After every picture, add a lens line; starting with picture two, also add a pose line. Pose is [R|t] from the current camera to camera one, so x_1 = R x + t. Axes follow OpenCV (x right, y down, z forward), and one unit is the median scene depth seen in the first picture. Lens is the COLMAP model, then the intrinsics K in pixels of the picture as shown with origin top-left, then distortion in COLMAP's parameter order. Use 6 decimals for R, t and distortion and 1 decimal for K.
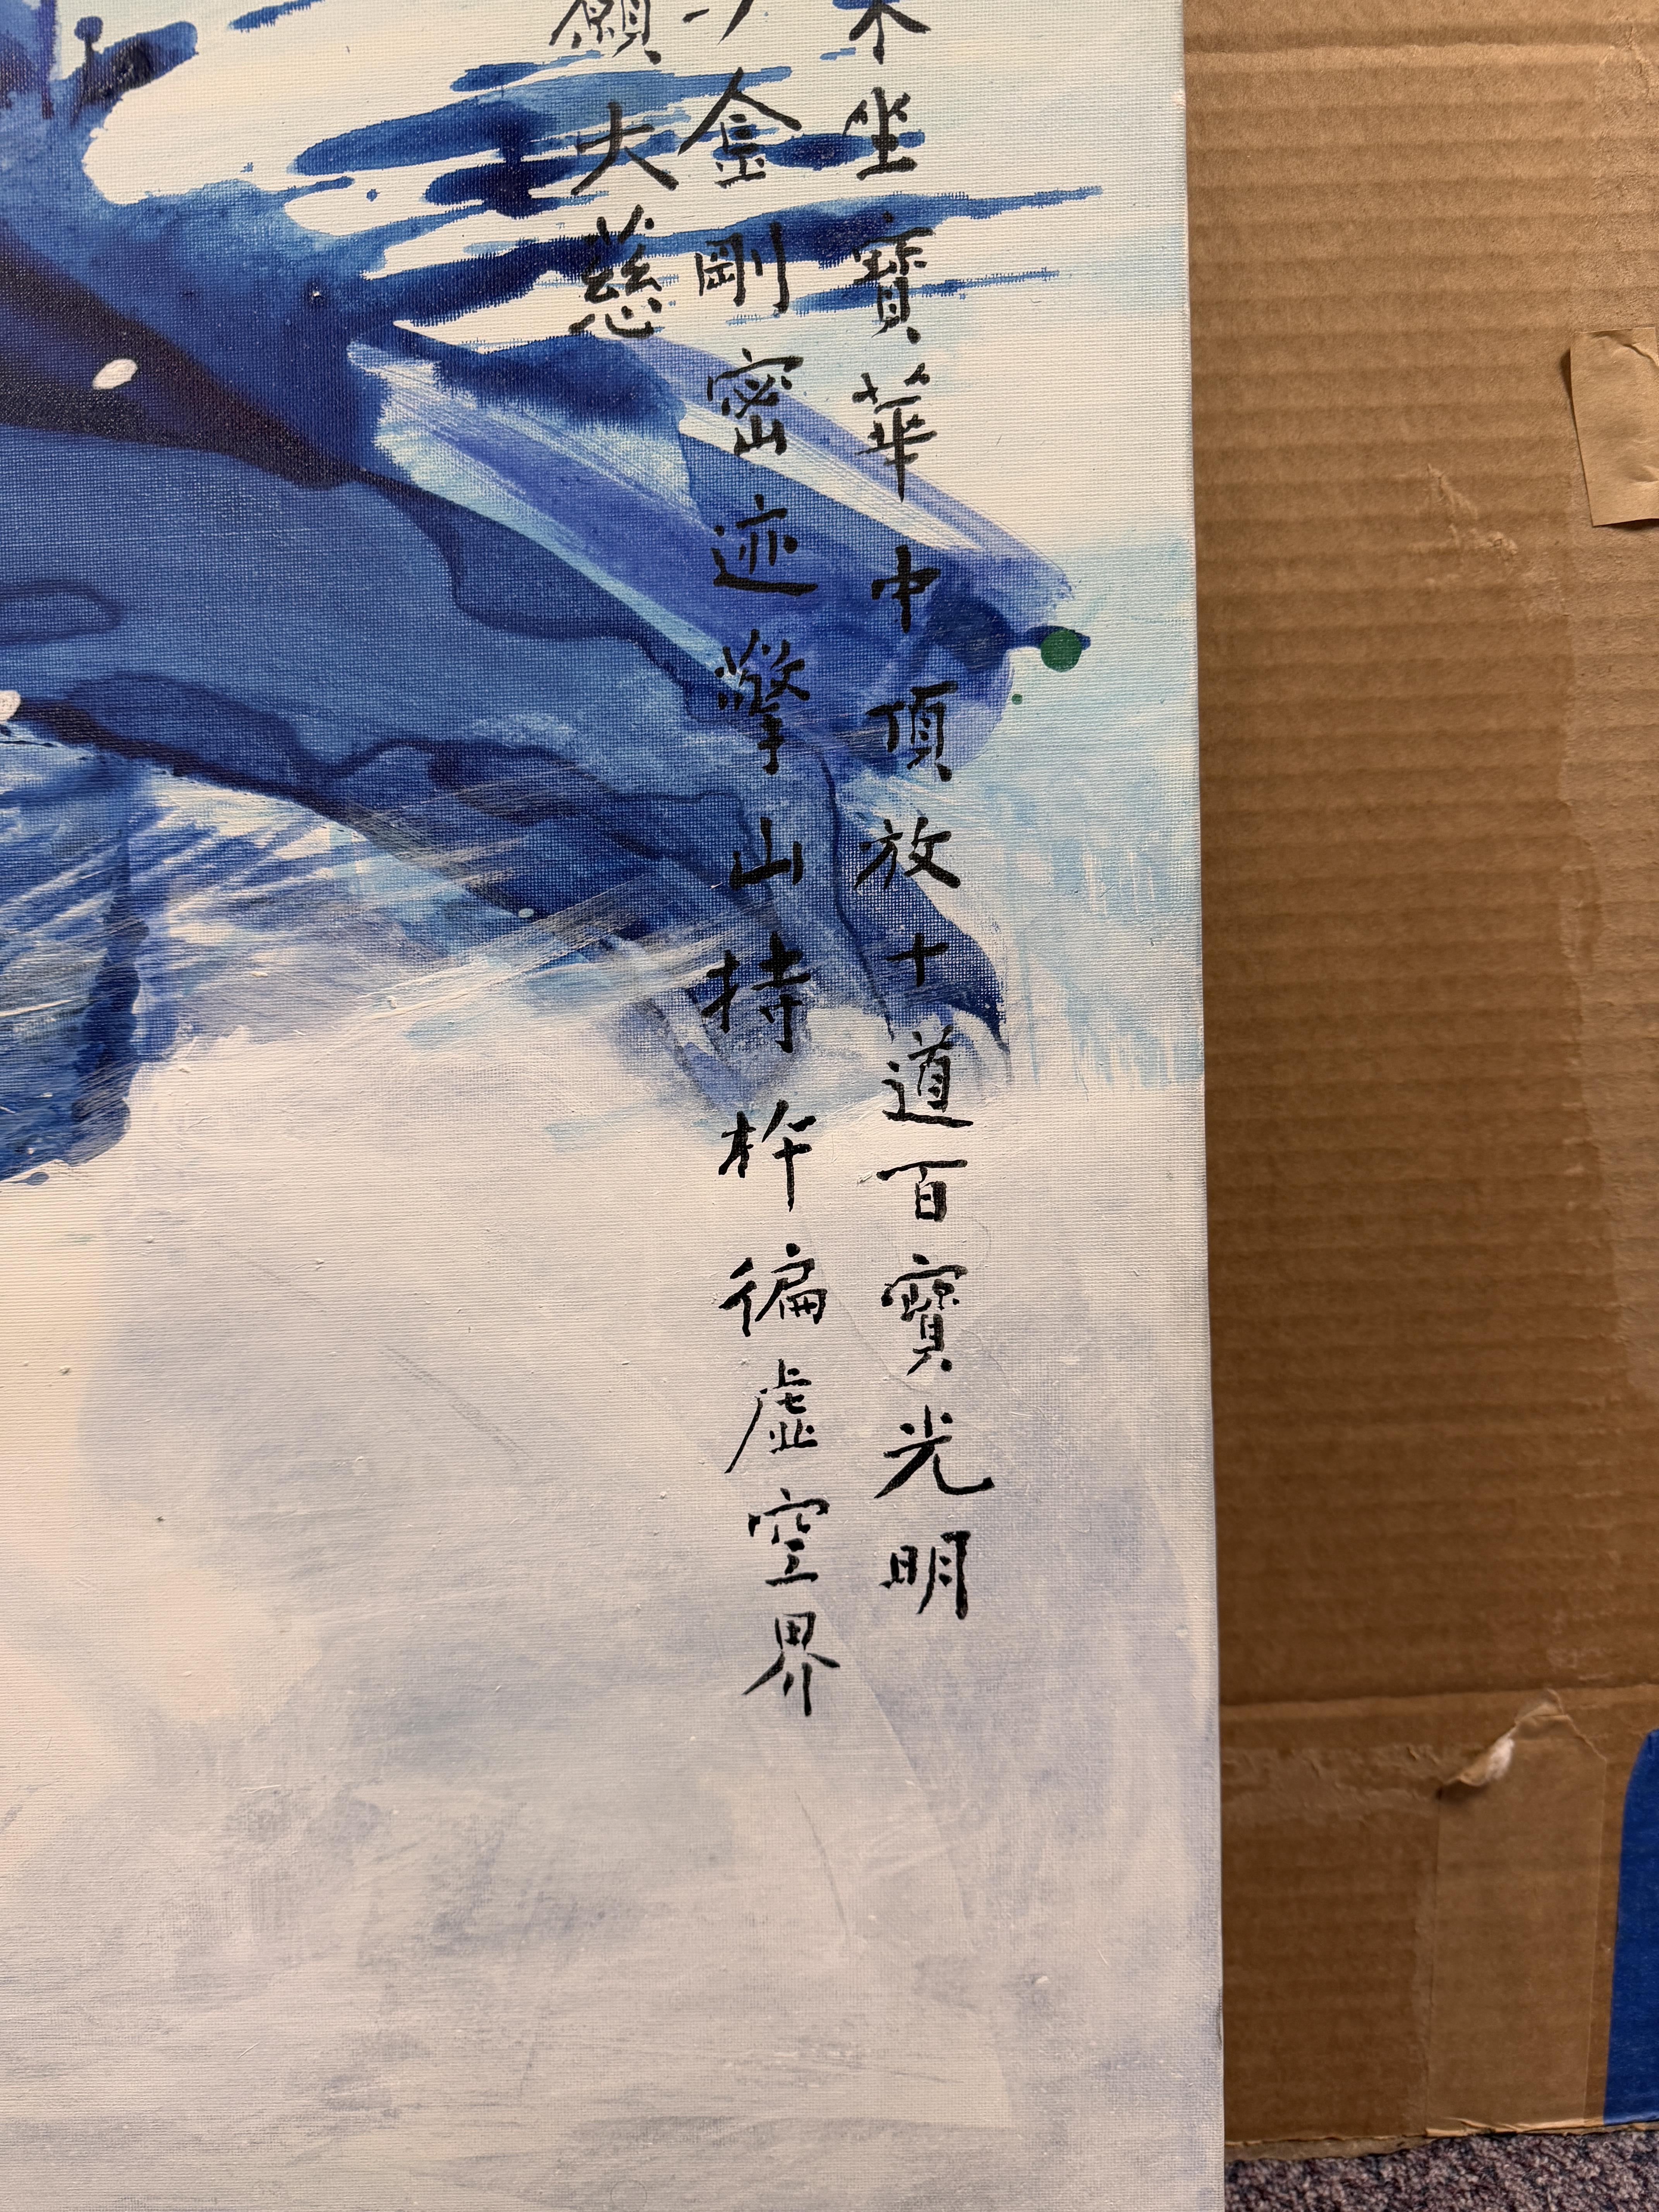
lens RADIAL K [[1490.5, 0, 827.4], [0, 1490.5, 1099.1], [0, 0, 1]] dist [-0.011286, -0.007889]
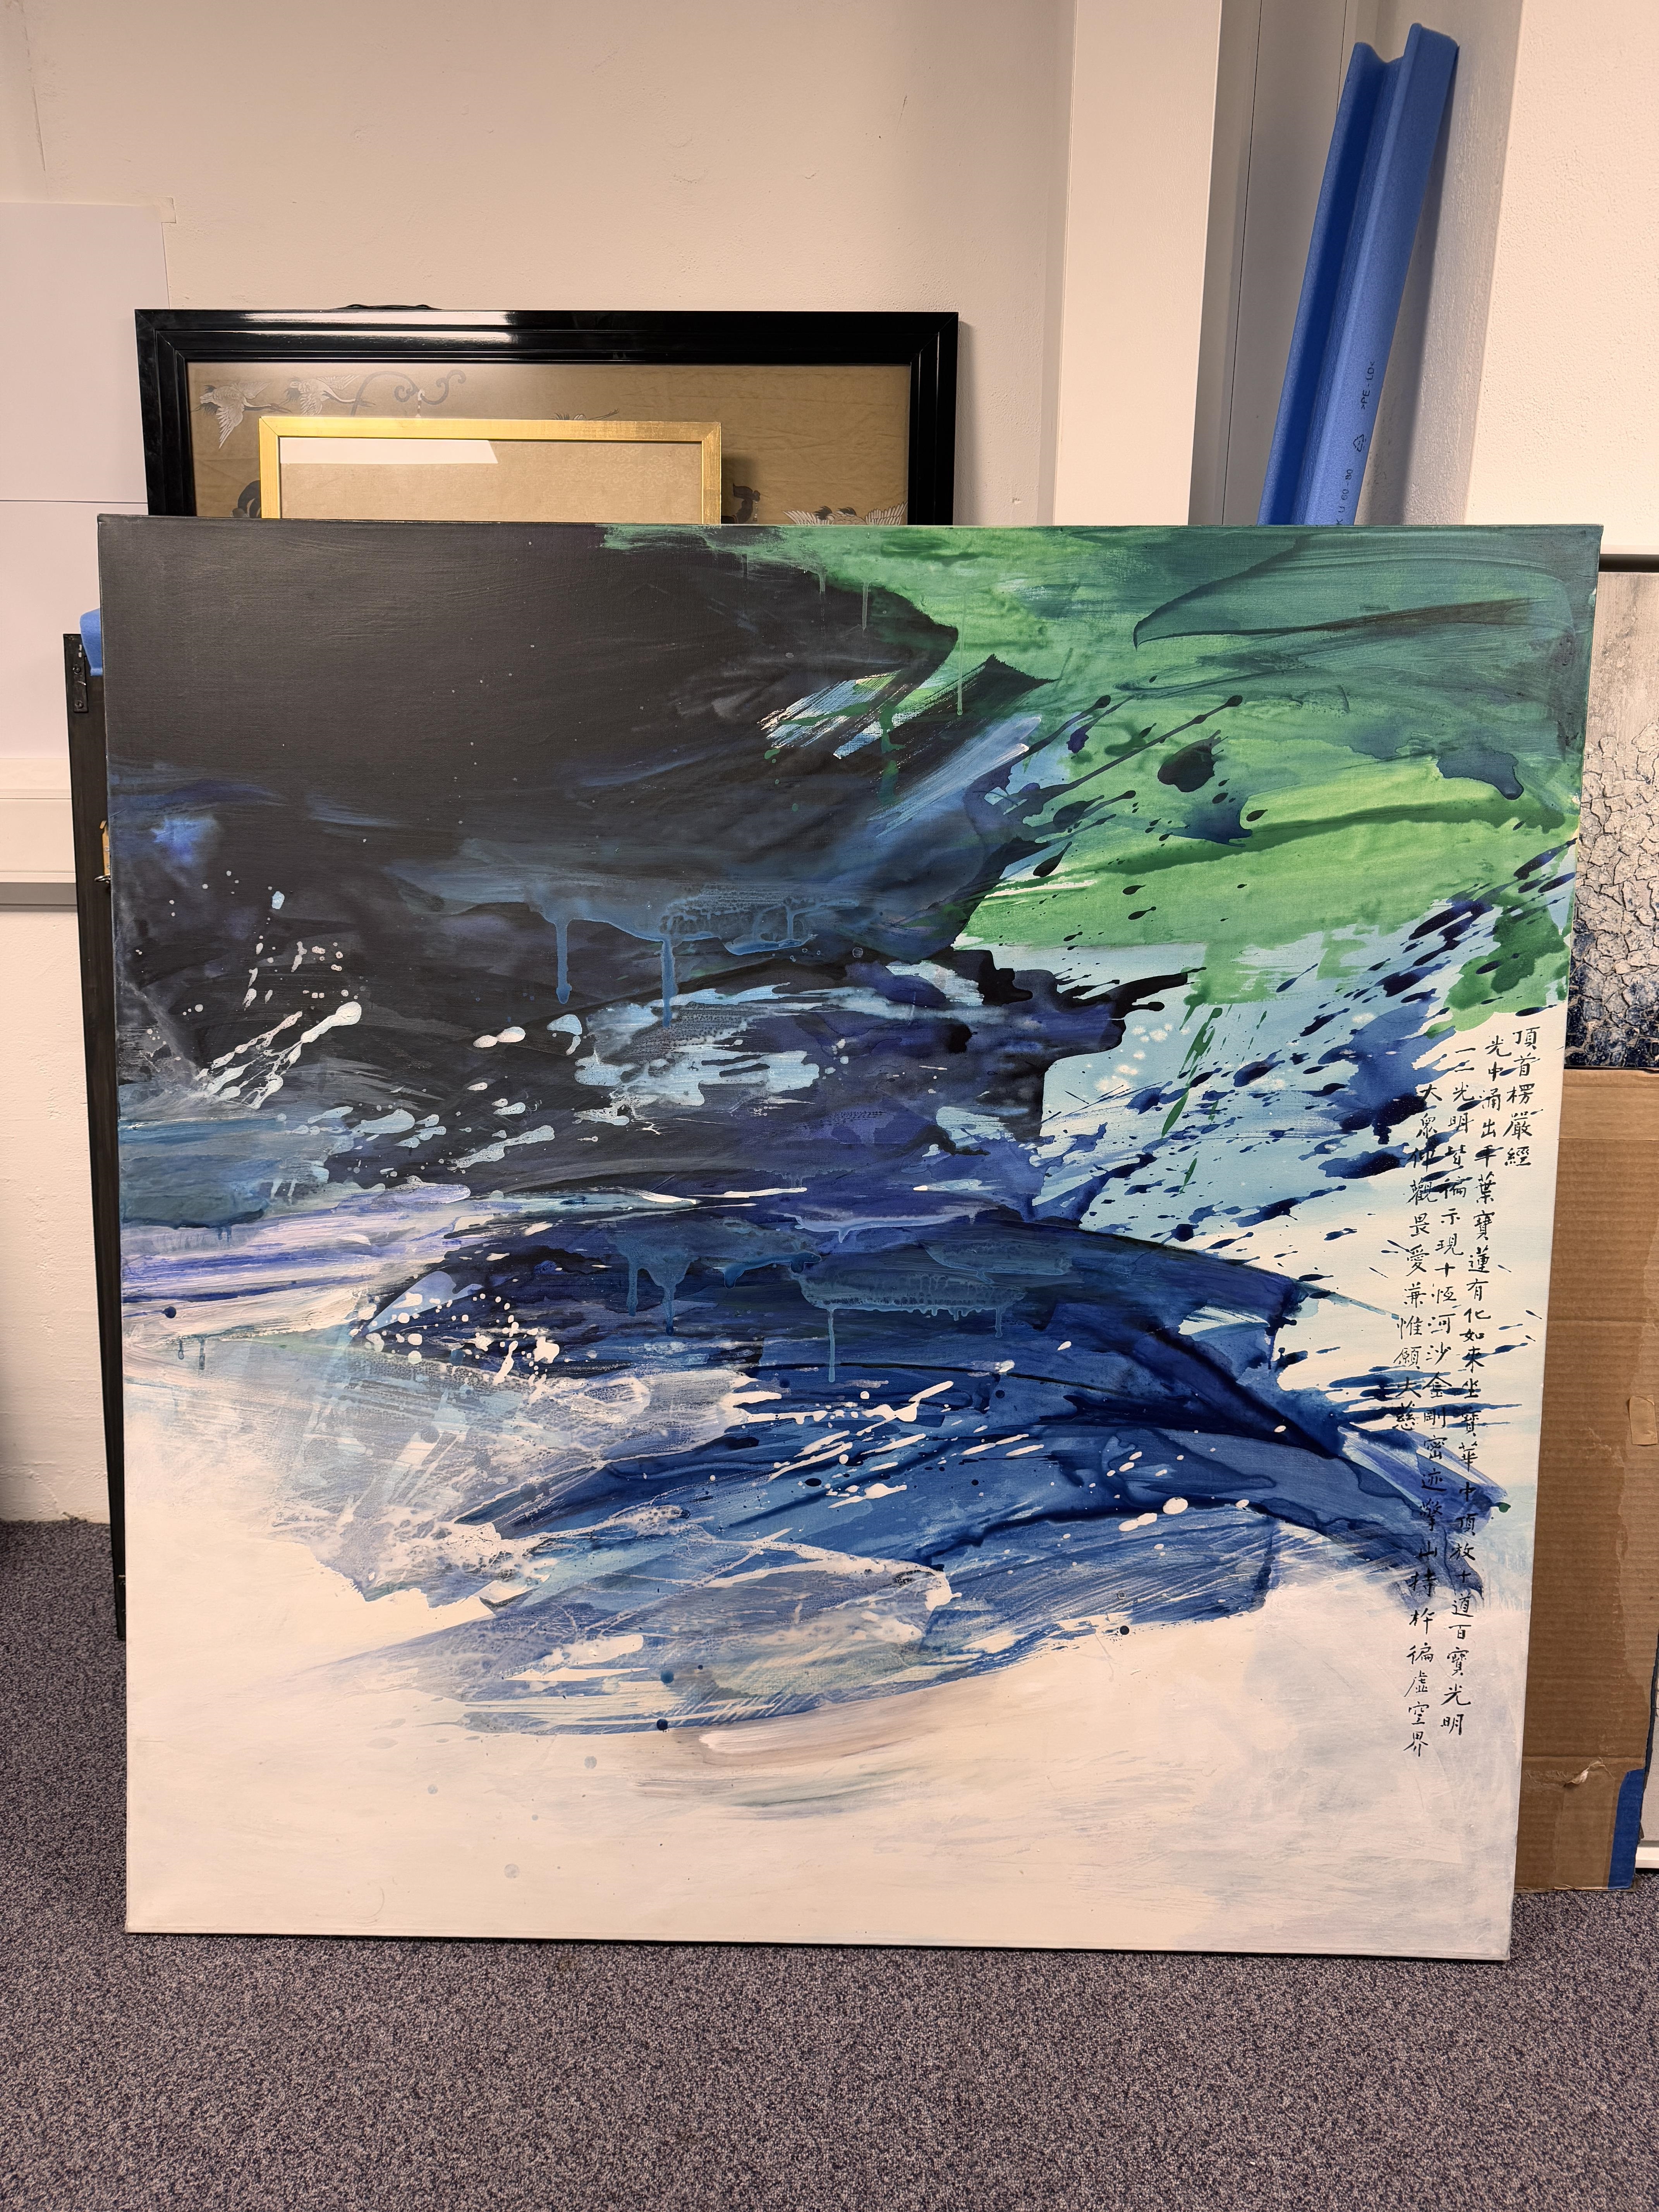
lens RADIAL K [[1444.7, 0, 832.4], [0, 1444.7, 1109.6], [0, 0, 1]] dist [0.154795, -0.332417]
pose [[0.998508, 0.053720, -0.009811, -1.767356], [-0.053638, 0.998525, 0.008441, -1.369185], [0.010250, -0.007902, 0.999916, -3.179163]]
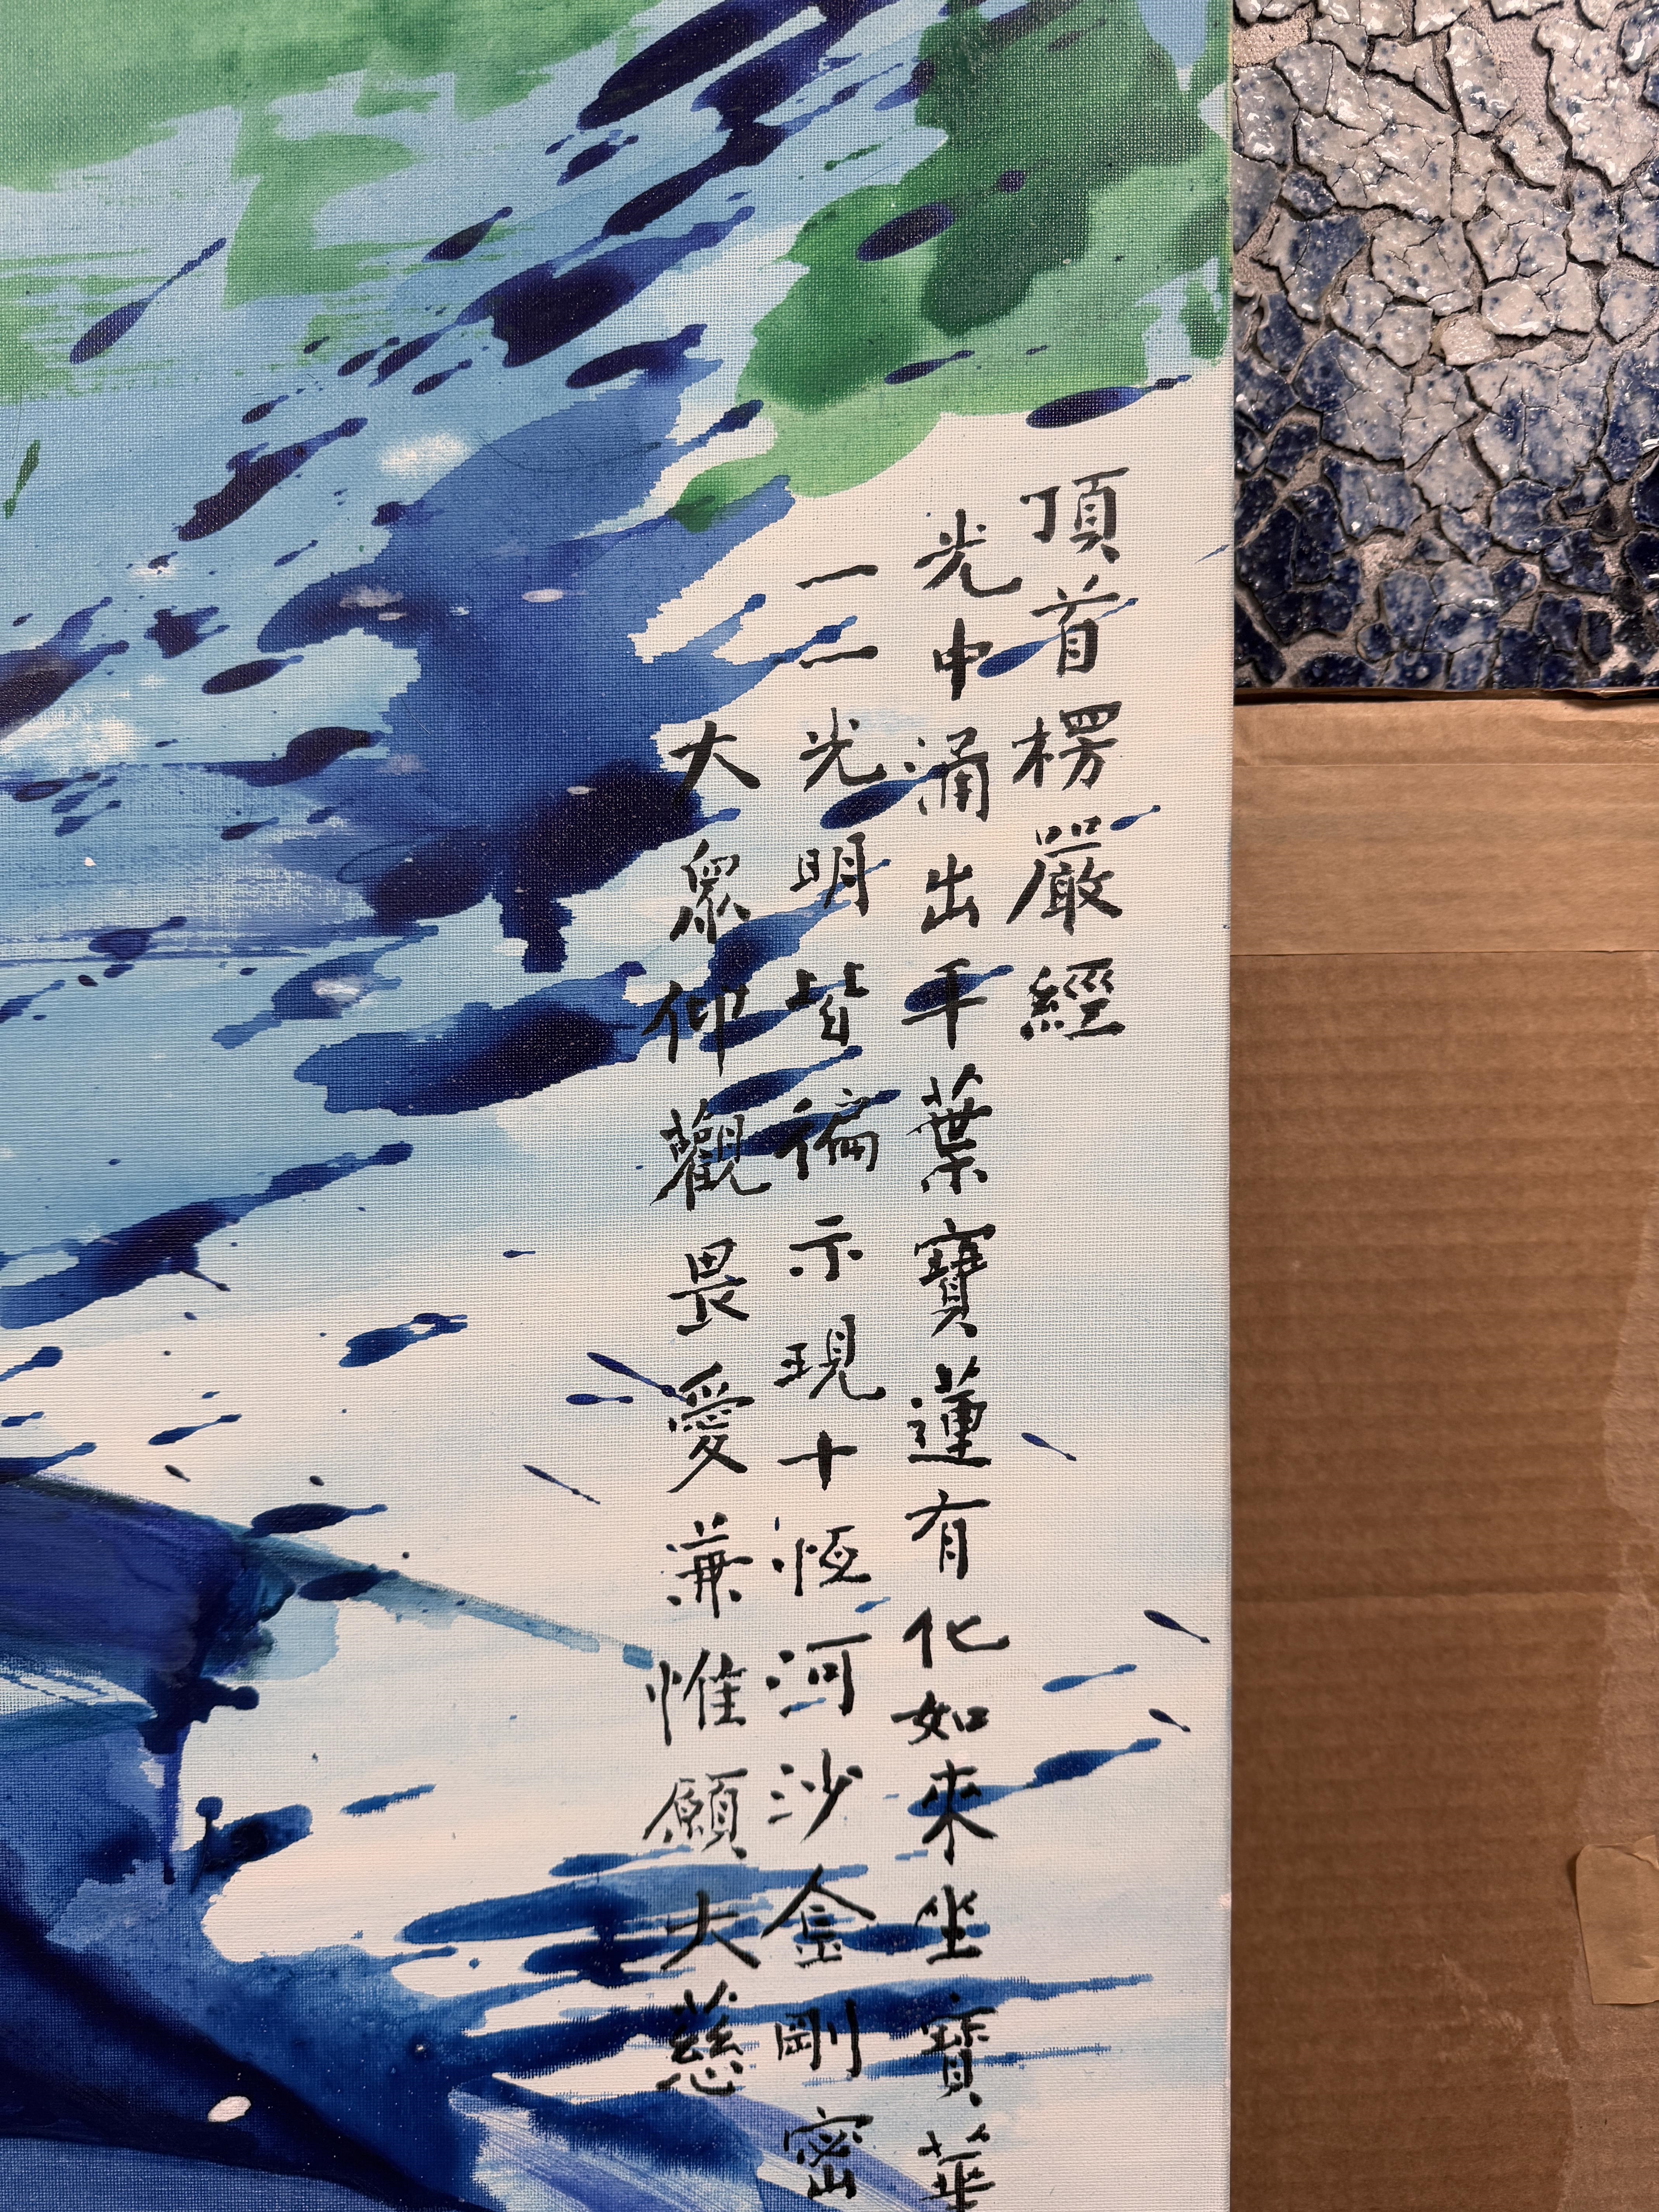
lens RADIAL K [[1490.5, 0, 827.4], [0, 1490.5, 1099.1], [0, 0, 1]] dist [-0.011286, -0.007889]
pose [[0.999752, 0.017165, 0.014198, -0.077483], [-0.016811, 0.999555, -0.024655, -1.209281], [-0.014615, 0.024410, 0.999595, -0.091565]]
